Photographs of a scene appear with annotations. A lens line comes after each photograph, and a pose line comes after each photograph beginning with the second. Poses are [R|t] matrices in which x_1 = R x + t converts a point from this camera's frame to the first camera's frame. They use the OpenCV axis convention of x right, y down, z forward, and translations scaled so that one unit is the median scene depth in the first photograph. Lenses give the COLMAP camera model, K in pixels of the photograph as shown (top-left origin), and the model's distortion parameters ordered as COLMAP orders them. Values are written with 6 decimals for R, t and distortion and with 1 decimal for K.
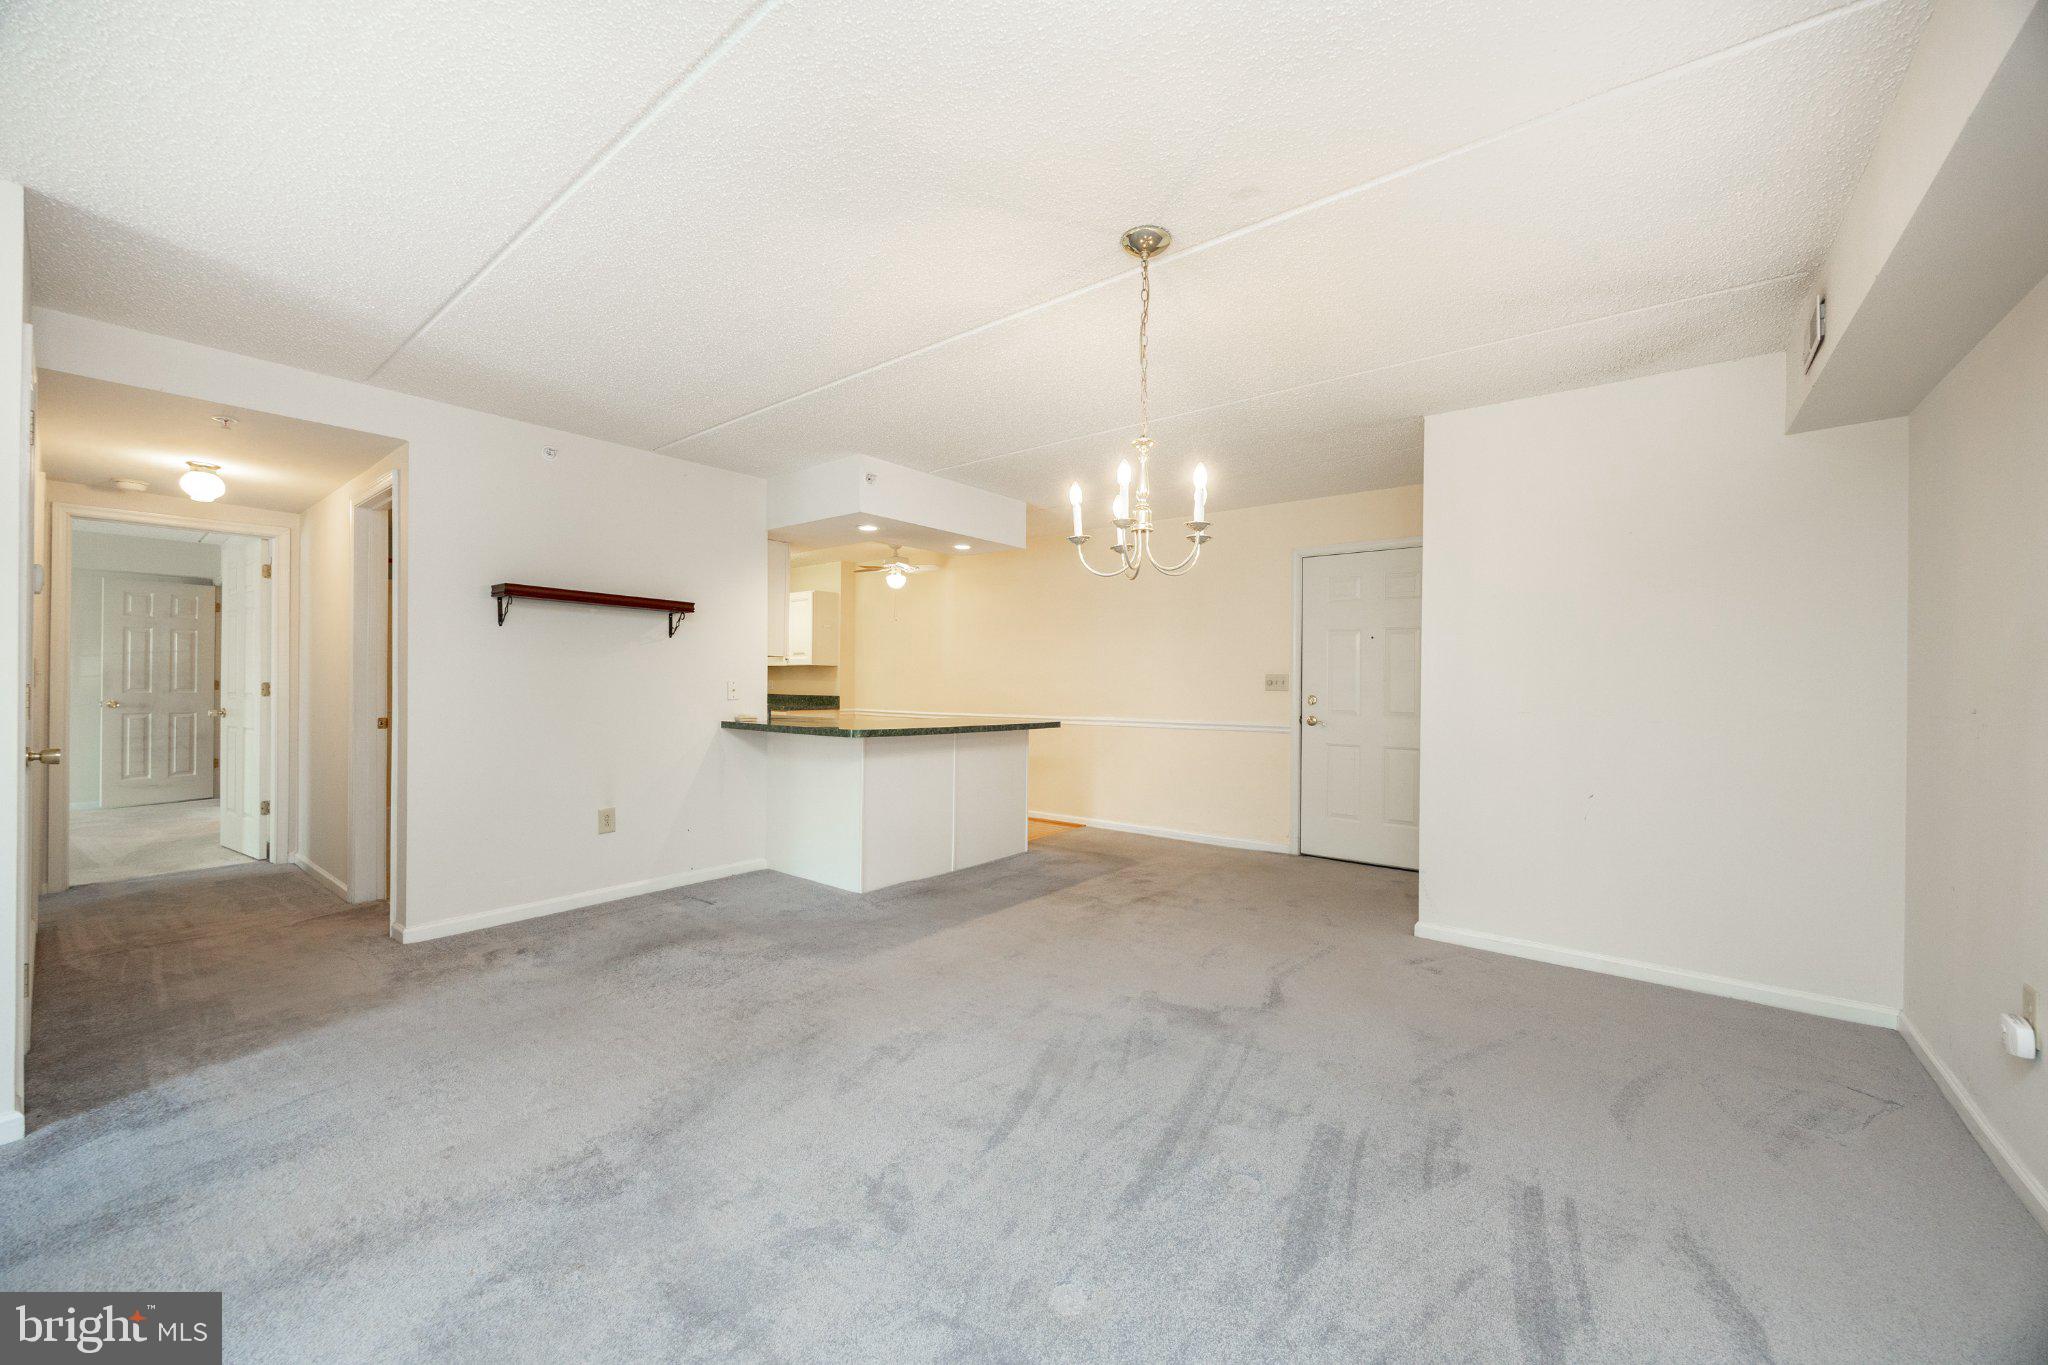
lens RADIAL K [[783.3, 0, 1022.4], [0, 783.3, 680.2], [0, 0, 1]] dist [-0.000374, -0.000131]
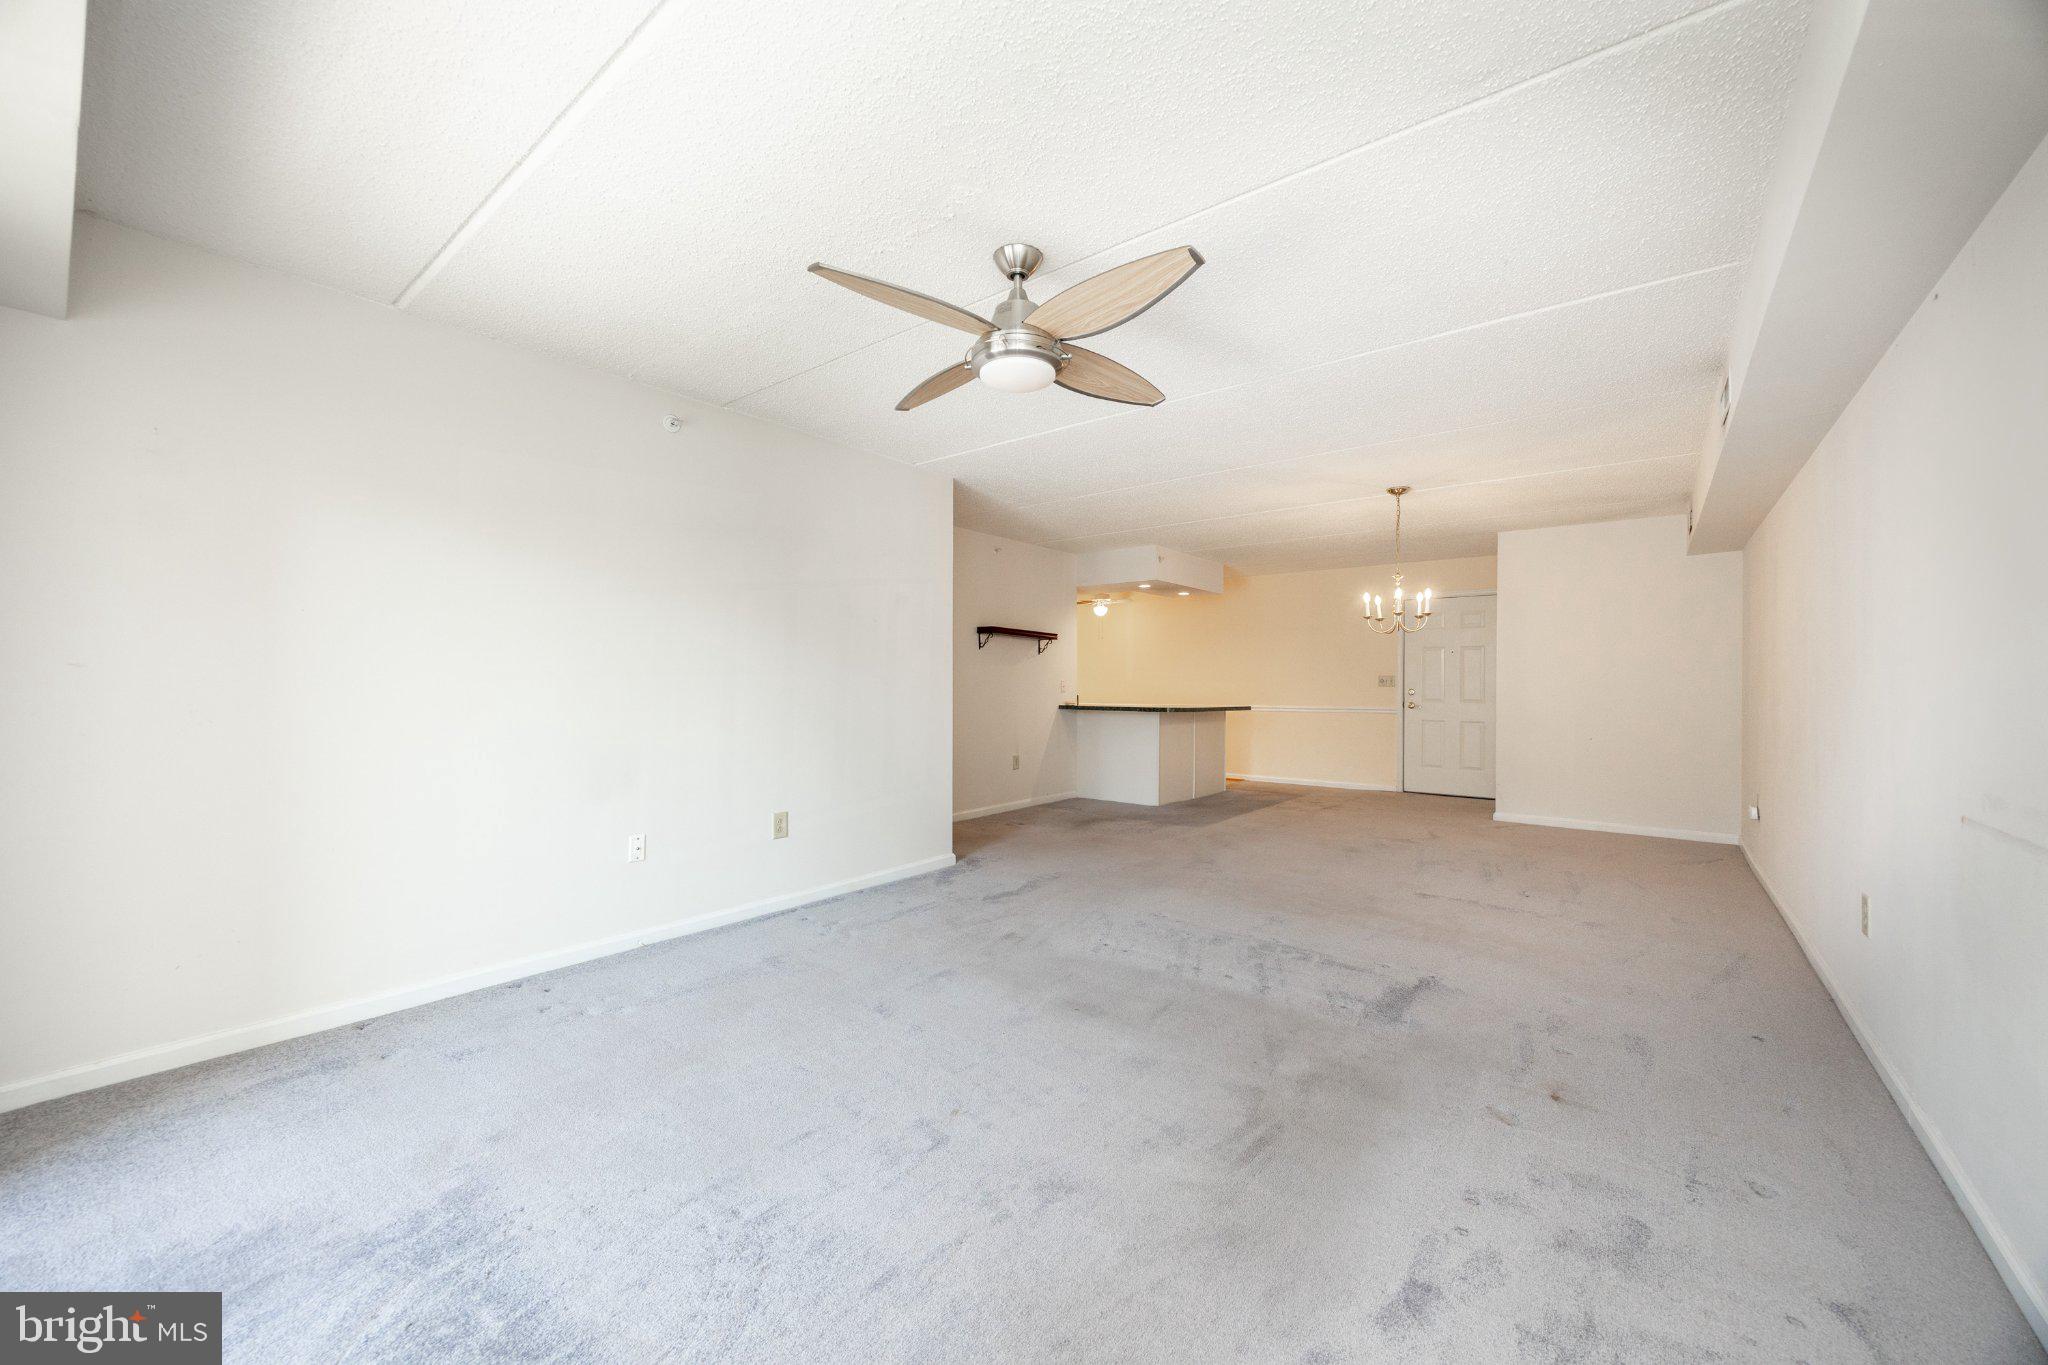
lens RADIAL K [[783.3, 0, 1022.4], [0, 783.3, 680.2], [0, 0, 1]] dist [-0.000374, -0.000131]
pose [[0.999992, -0.001930, -0.003470, -0.484266], [0.001916, 0.999989, -0.004199, 0.007867], [0.003478, 0.004192, 0.999985, -0.679289]]
